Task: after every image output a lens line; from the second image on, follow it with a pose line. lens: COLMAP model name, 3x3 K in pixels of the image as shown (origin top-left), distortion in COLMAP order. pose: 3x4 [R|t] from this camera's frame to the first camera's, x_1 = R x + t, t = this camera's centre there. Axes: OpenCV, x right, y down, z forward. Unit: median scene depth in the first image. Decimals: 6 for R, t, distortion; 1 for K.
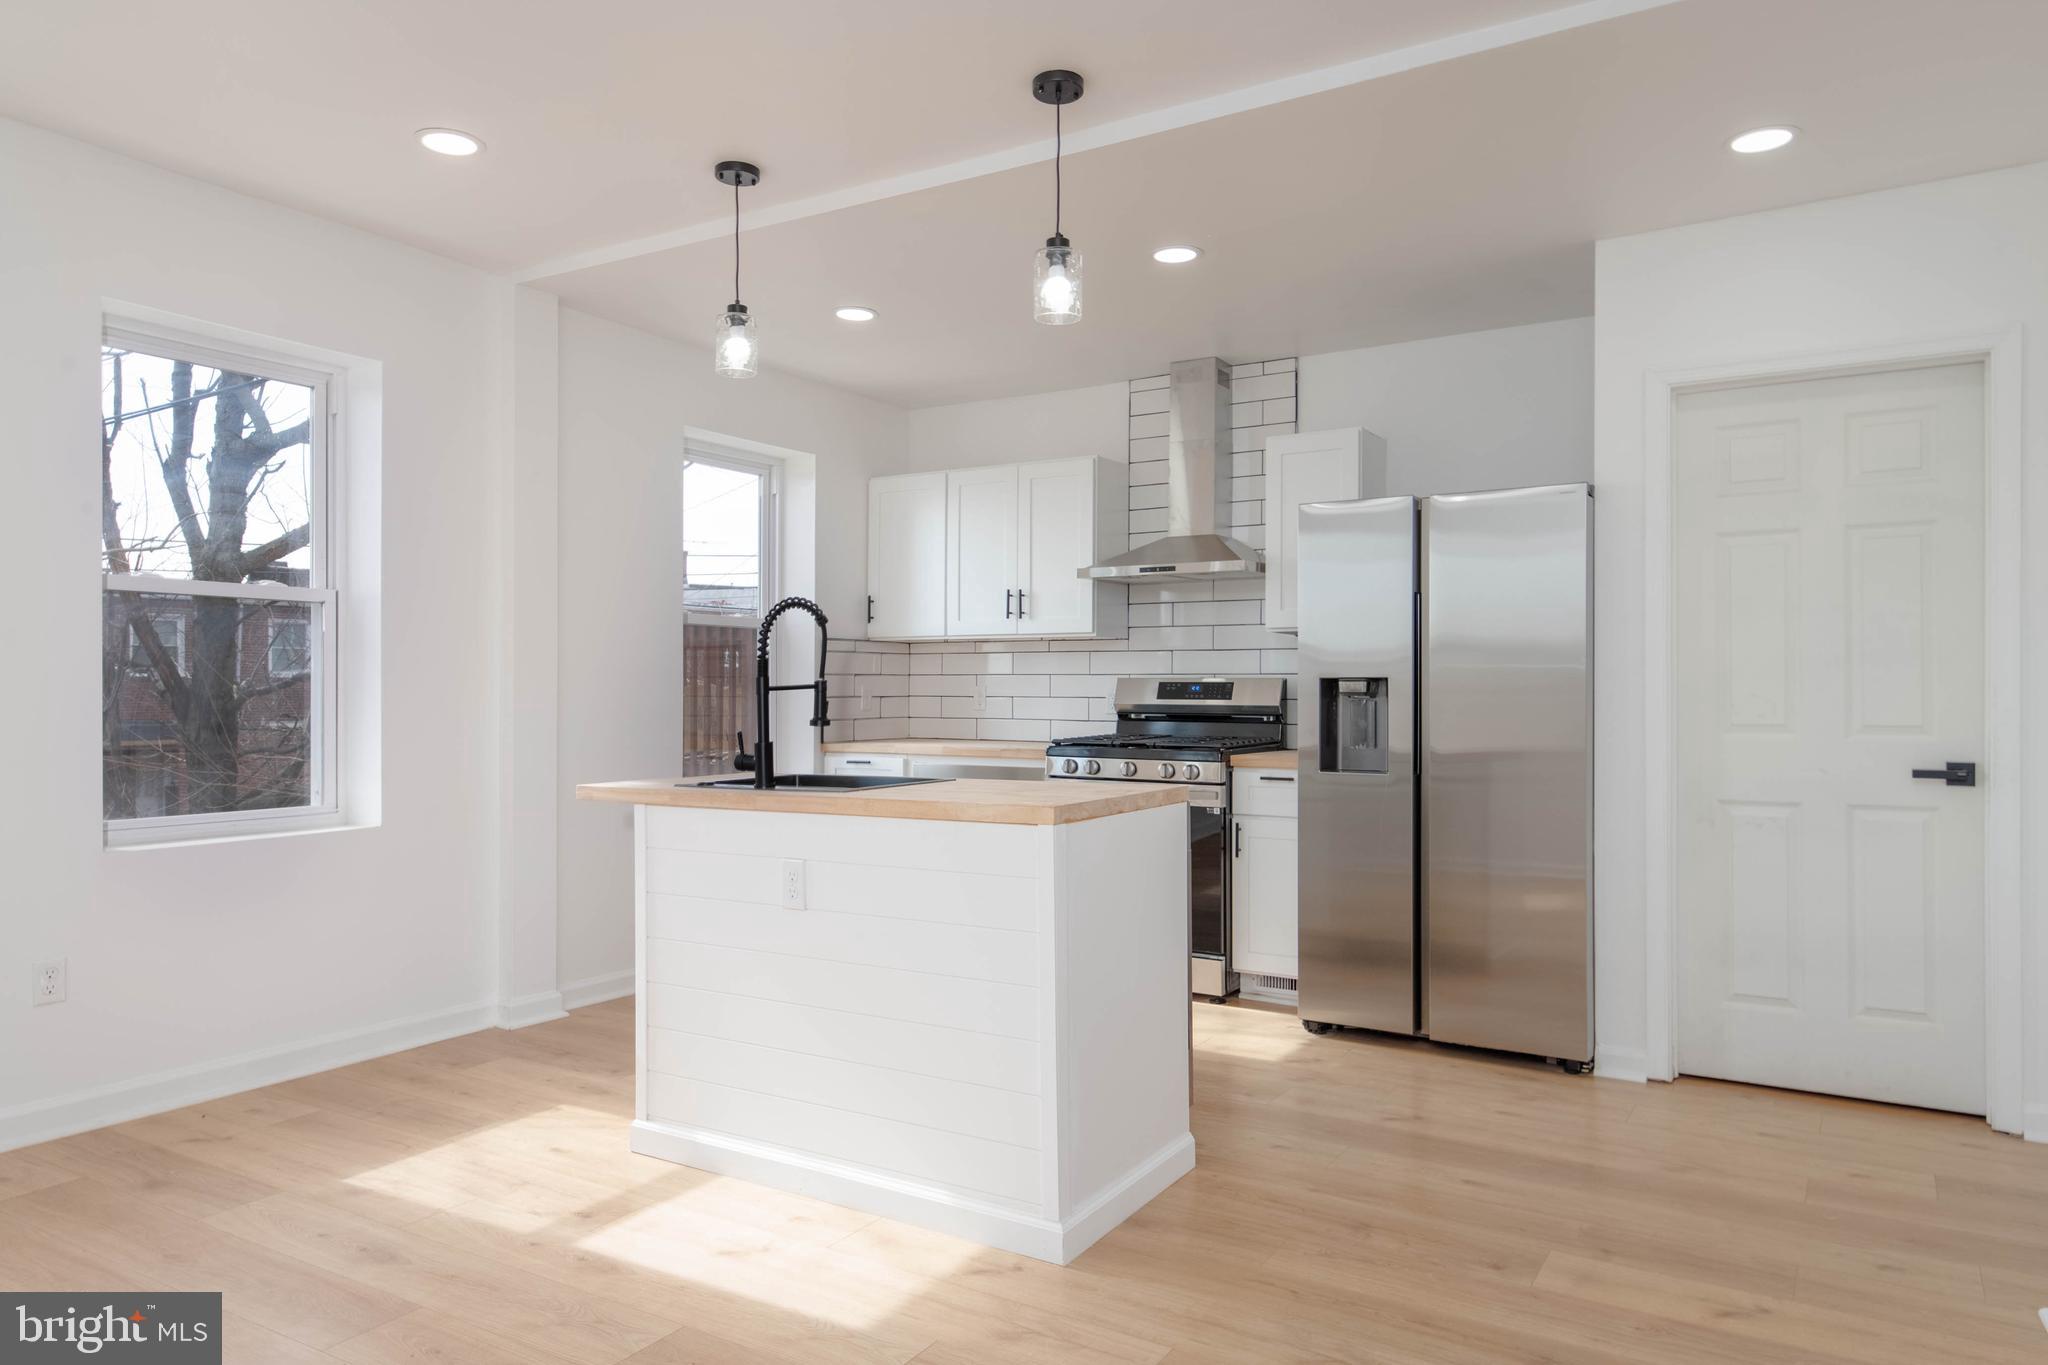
lens RADIAL K [[1340.6, 0, 1026.8], [0, 1340.6, 693.8], [0, 0, 1]] dist [0.025046, 0.000471]
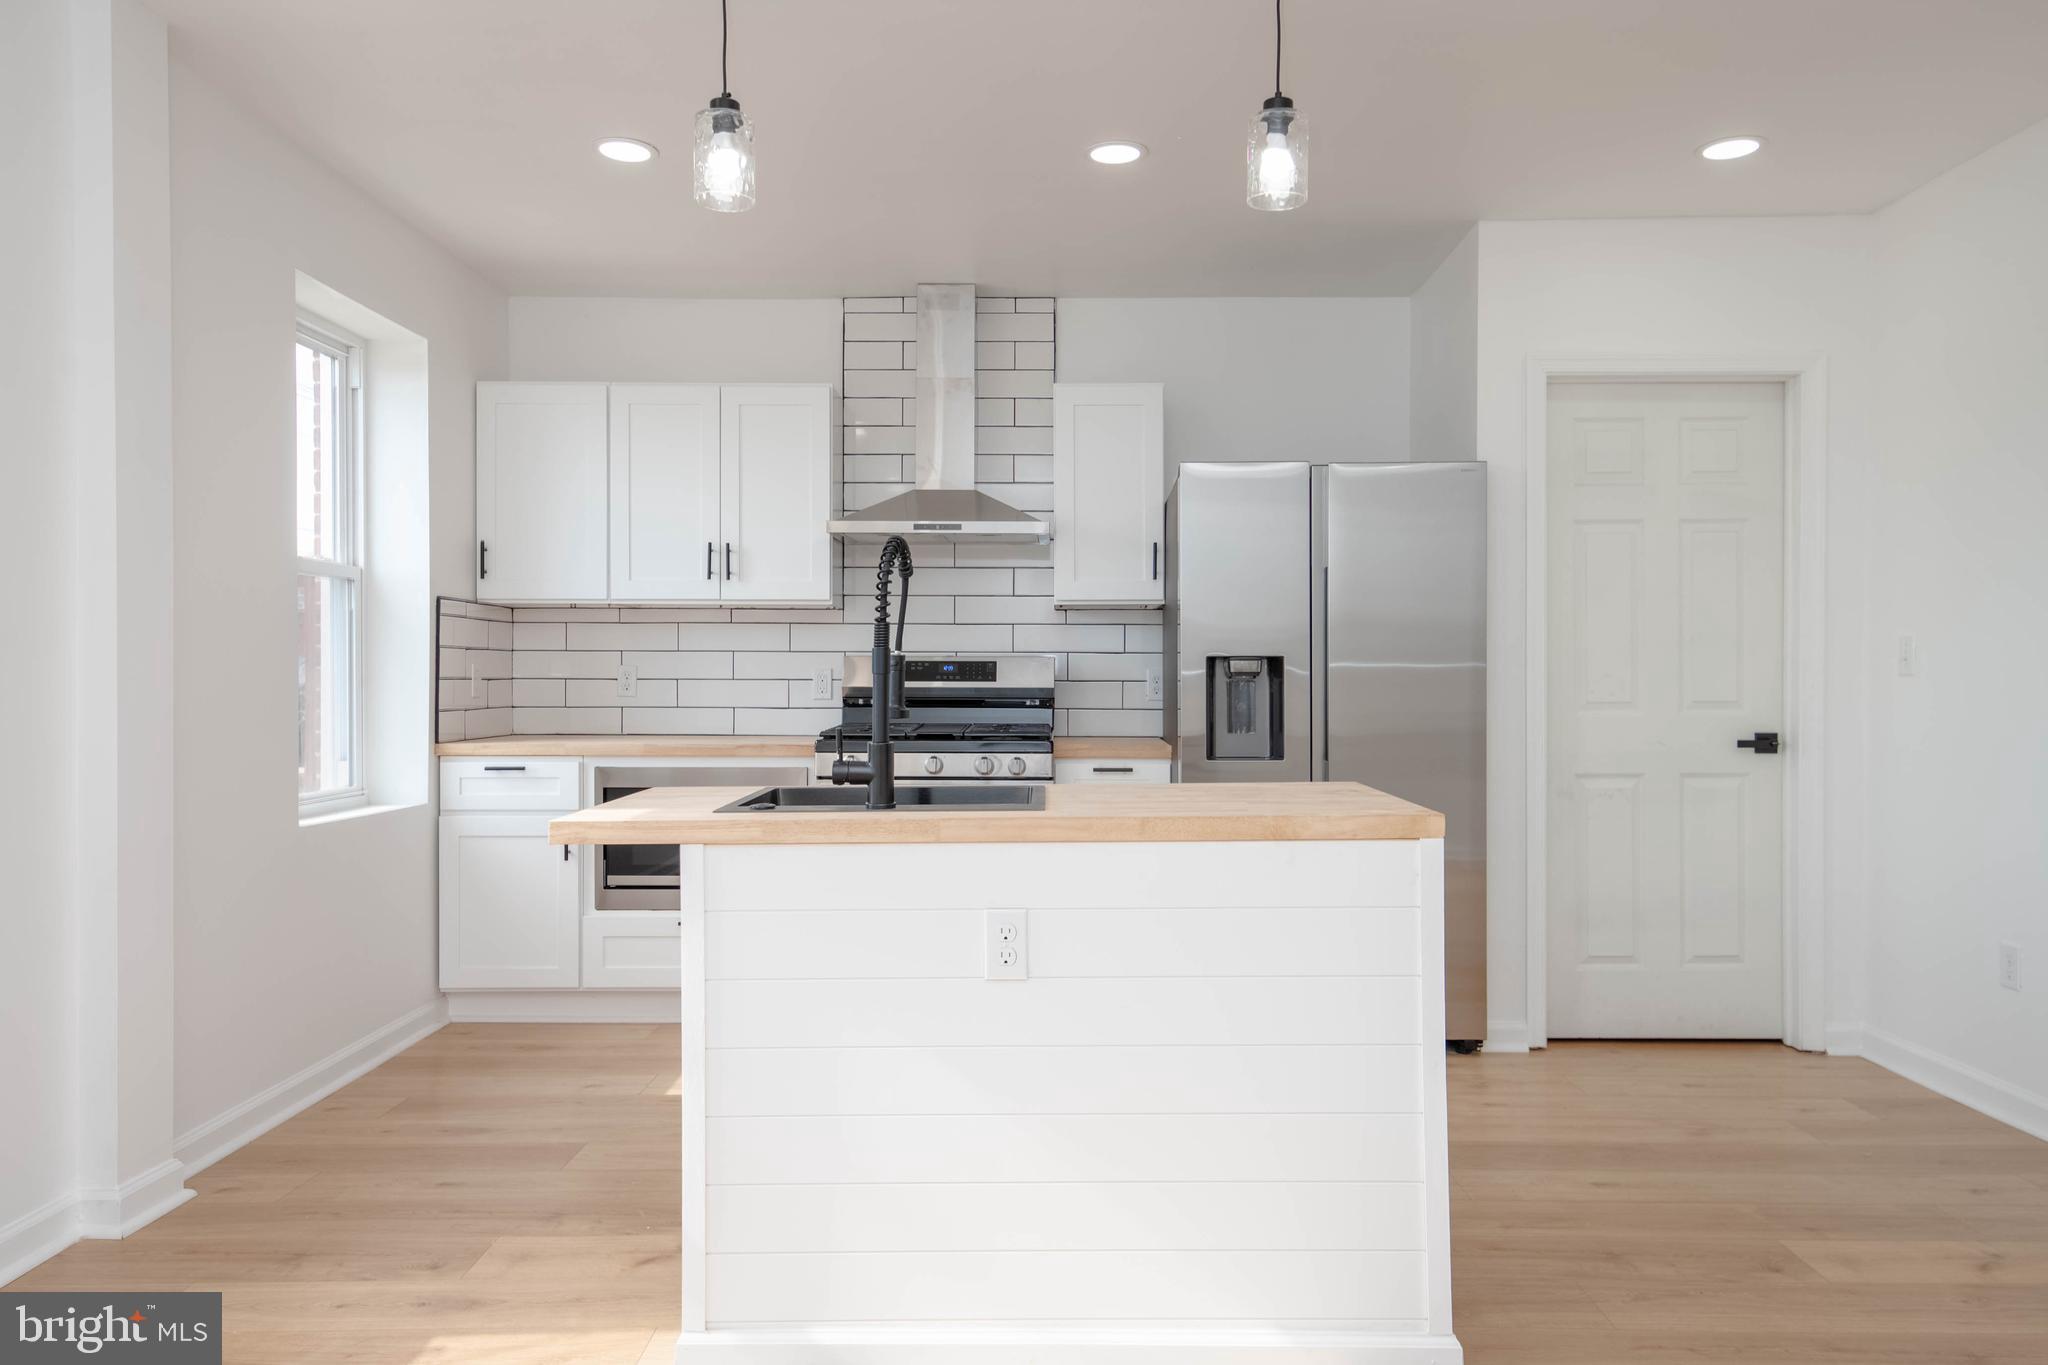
lens RADIAL K [[1413.7, 0, 1028.4], [0, 1413.7, 690.0], [0, 0, 1]] dist [0.033654, -0.005017]
pose [[0.848753, -0.007274, 0.528740, -0.411635], [0.002027, 0.999943, 0.010502, 0.000562], [-0.528786, -0.007842, 0.848719, 0.271214]]
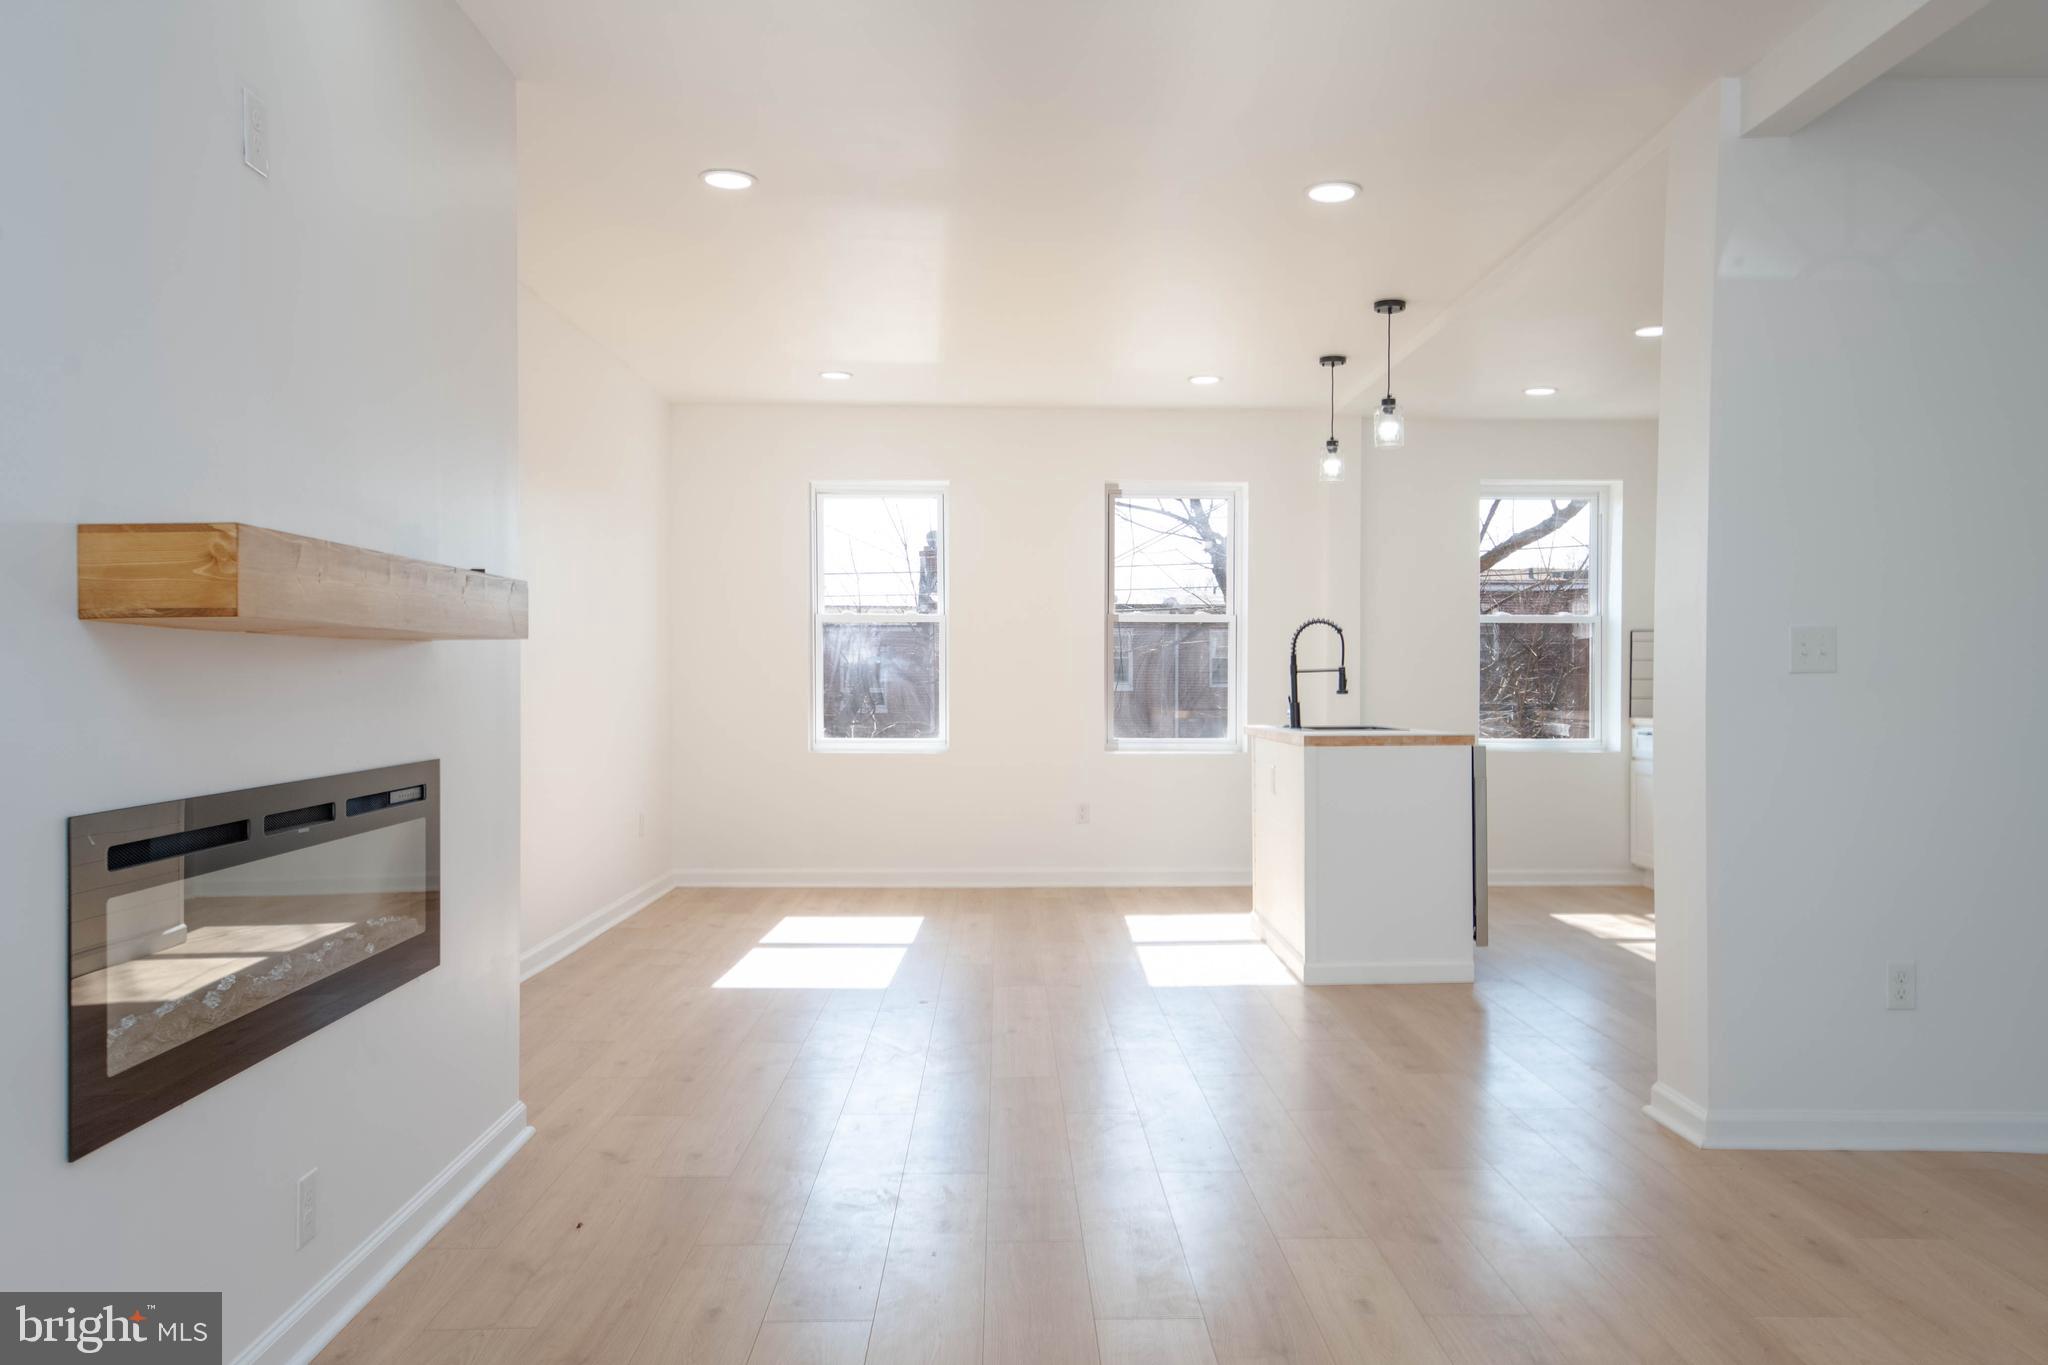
lens RADIAL K [[1503.2, 0, 1018.0], [0, 1503.2, 673.3], [0, 0, 1]] dist [-0.011088, -0.000090]
pose [[0.537307, -0.000719, -0.843387, 0.999714], [-0.003404, 0.999990, -0.003021, 0.004393], [0.843380, 0.004494, 0.537299, -0.279714]]
